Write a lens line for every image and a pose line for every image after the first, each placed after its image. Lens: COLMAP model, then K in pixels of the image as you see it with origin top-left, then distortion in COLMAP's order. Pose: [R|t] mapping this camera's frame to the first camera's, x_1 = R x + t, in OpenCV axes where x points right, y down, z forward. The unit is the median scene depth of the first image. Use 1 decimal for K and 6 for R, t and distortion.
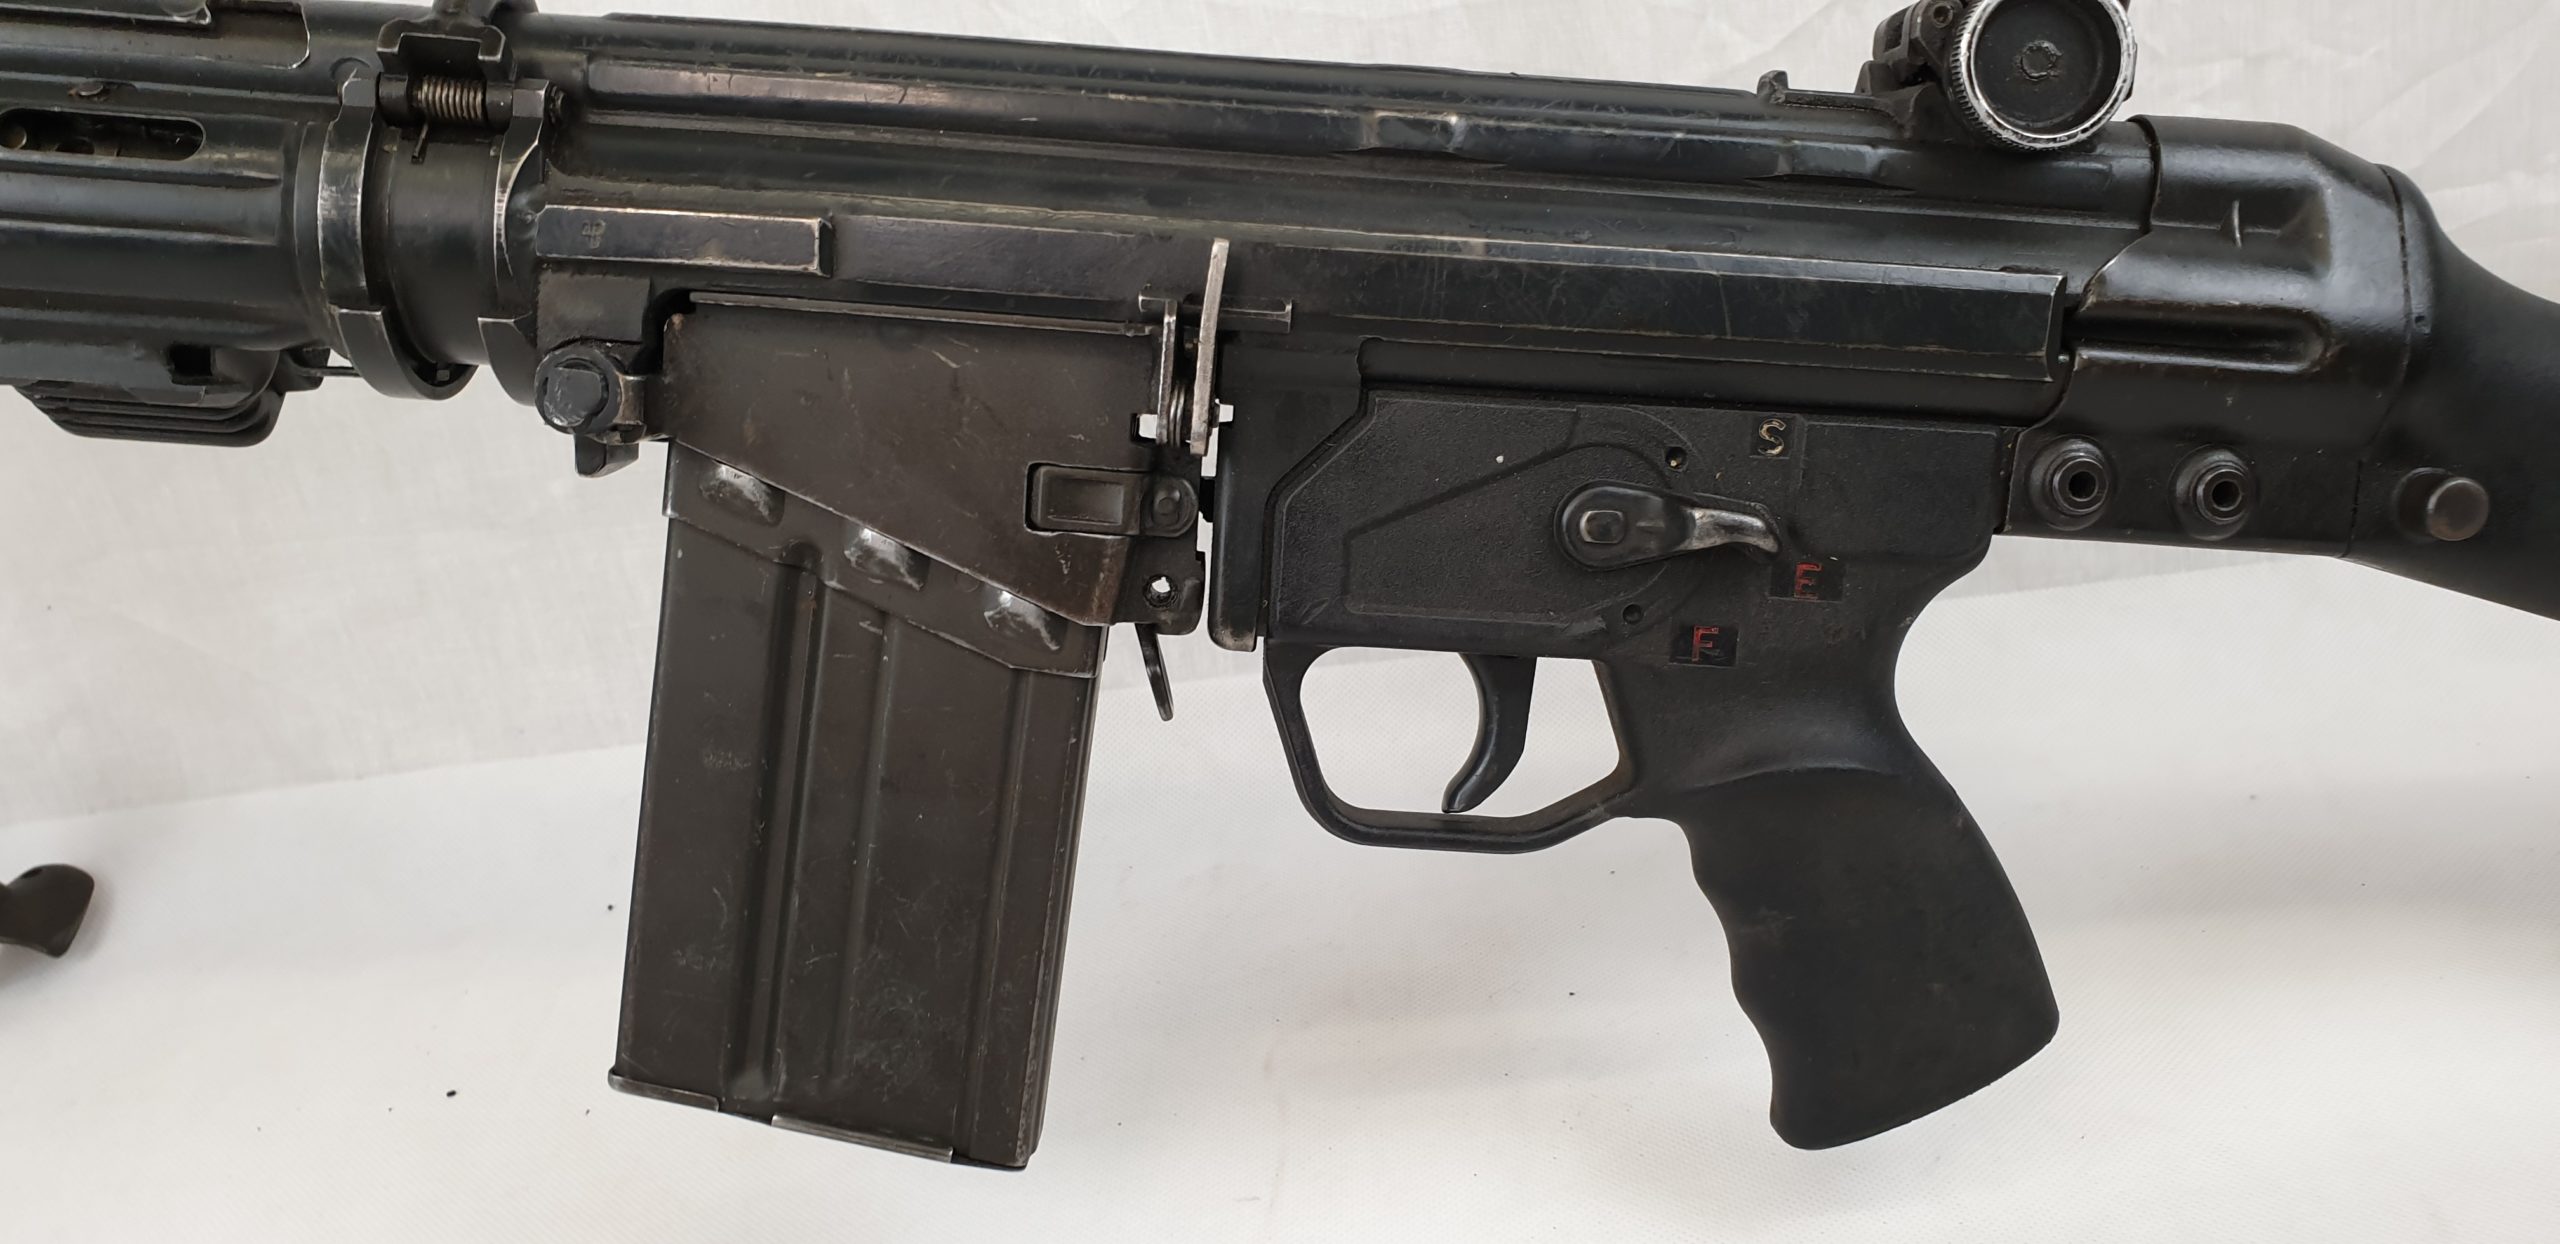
lens RADIAL K [[1886.2, 0, 1225.0], [0, 1886.2, 628.4], [0, 0, 1]] dist [0.004659, -0.030574]
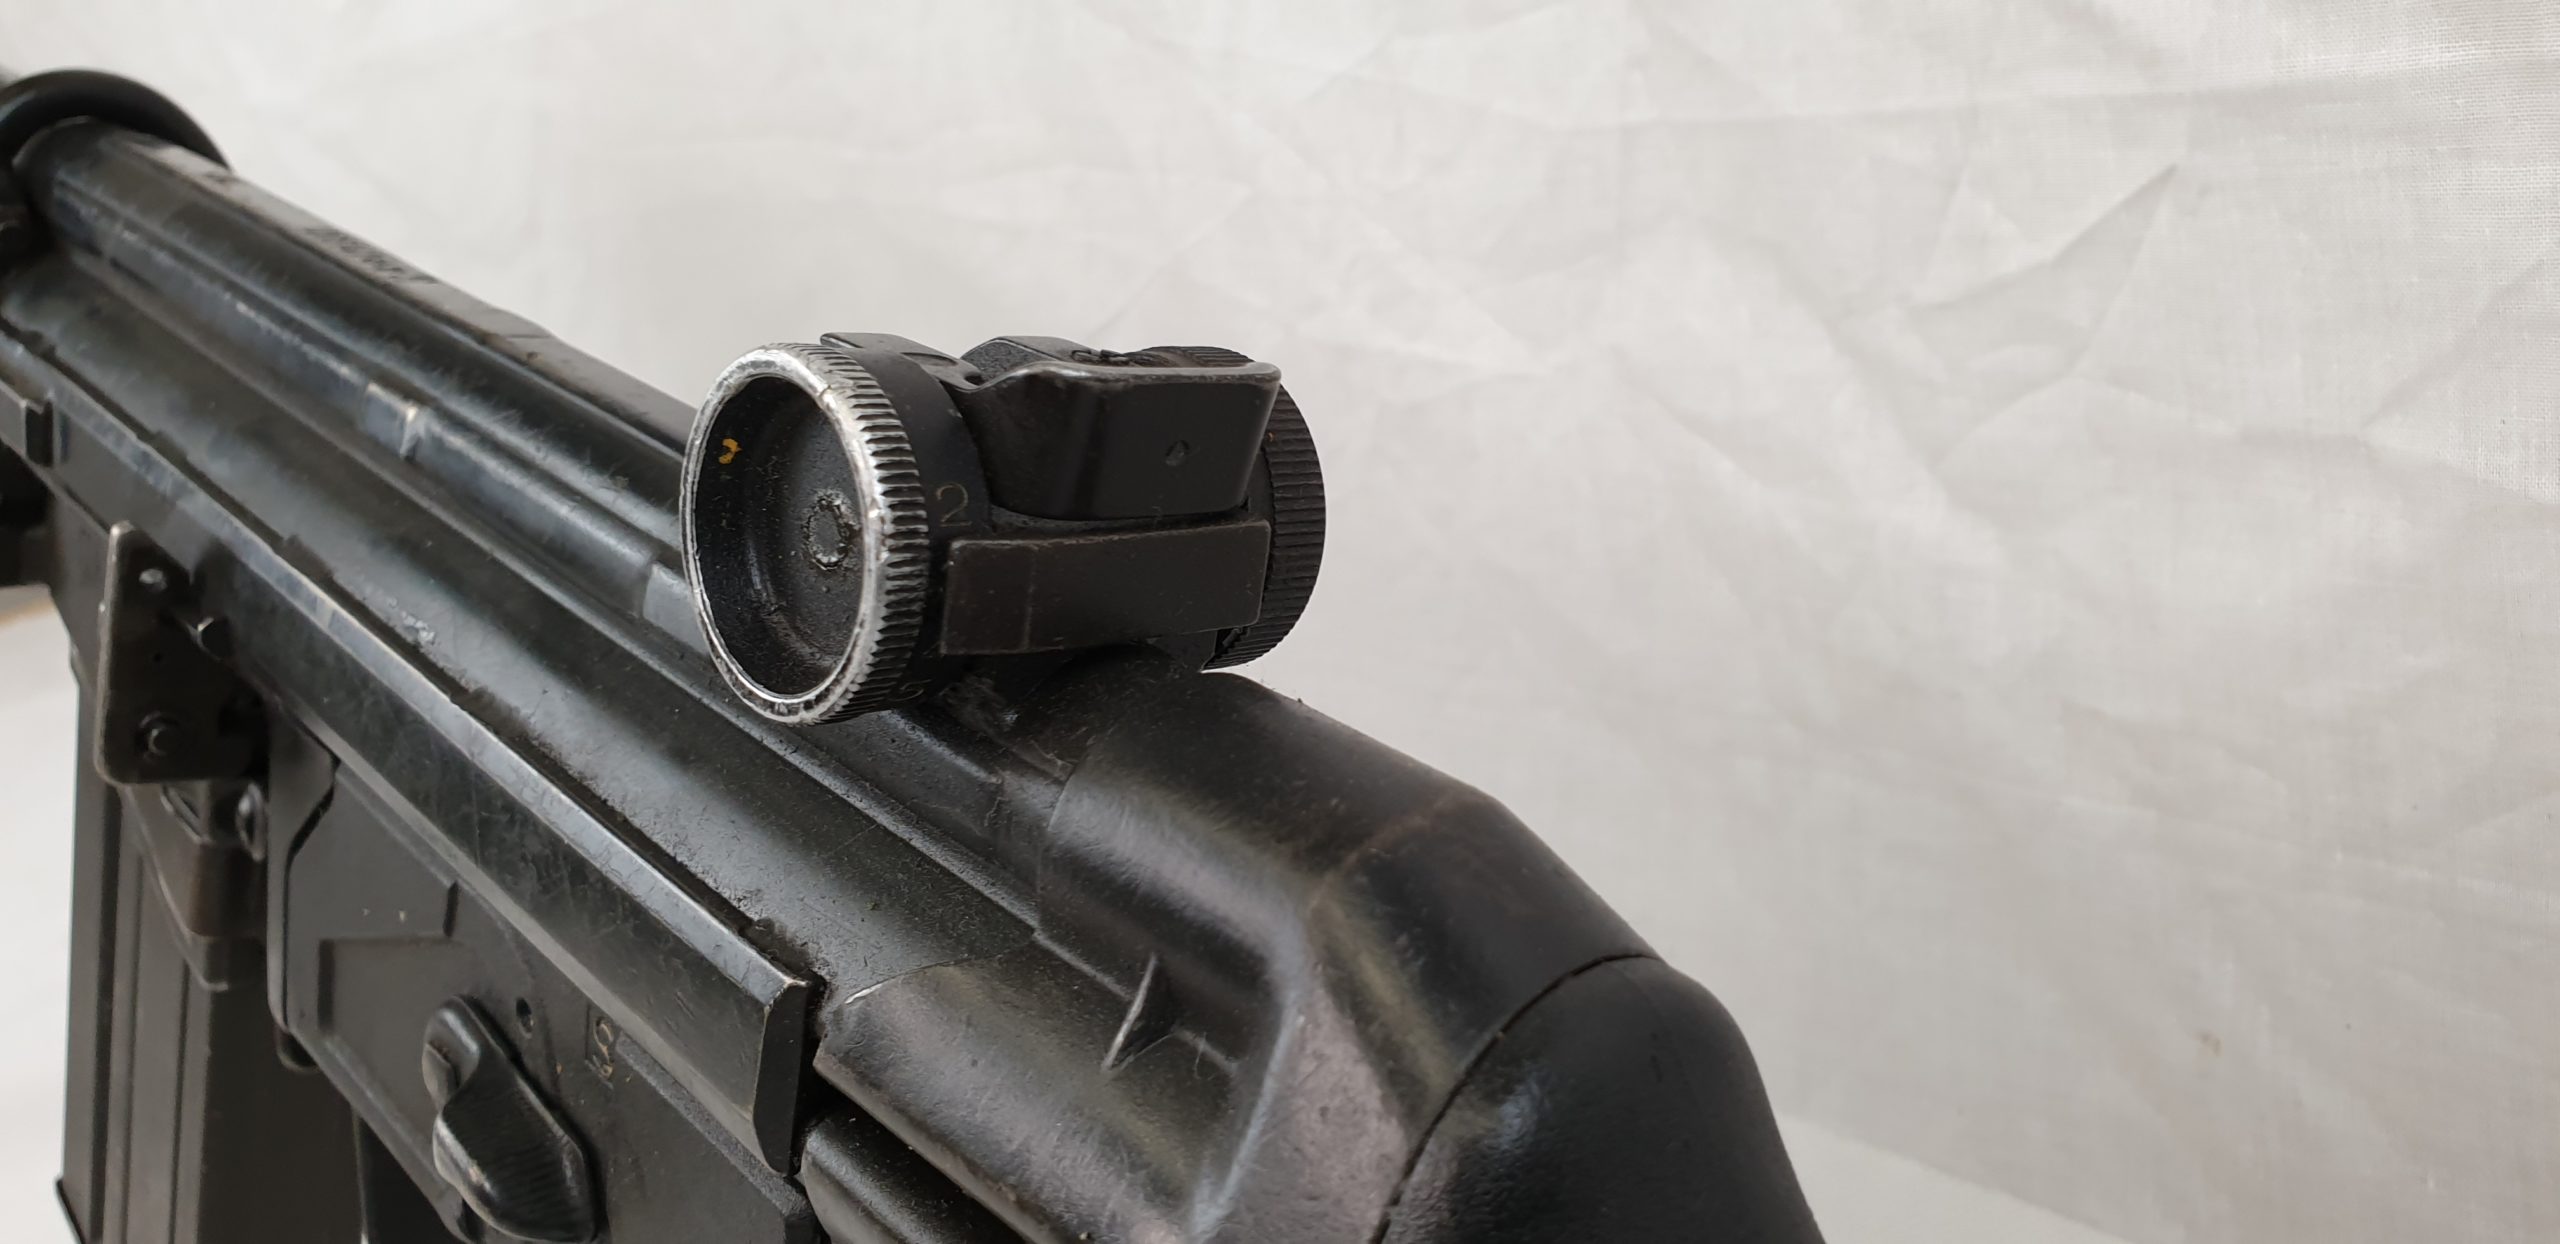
lens RADIAL K [[1901.6, 0, 1448.2], [0, 1901.6, 625.0], [0, 0, 1]] dist [0.004969, 0.000097]
pose [[0.721726, 0.259925, -0.641523, 0.826049], [-0.223467, 0.964684, 0.139455, -0.366107], [0.655114, 0.042711, 0.754322, 0.713166]]
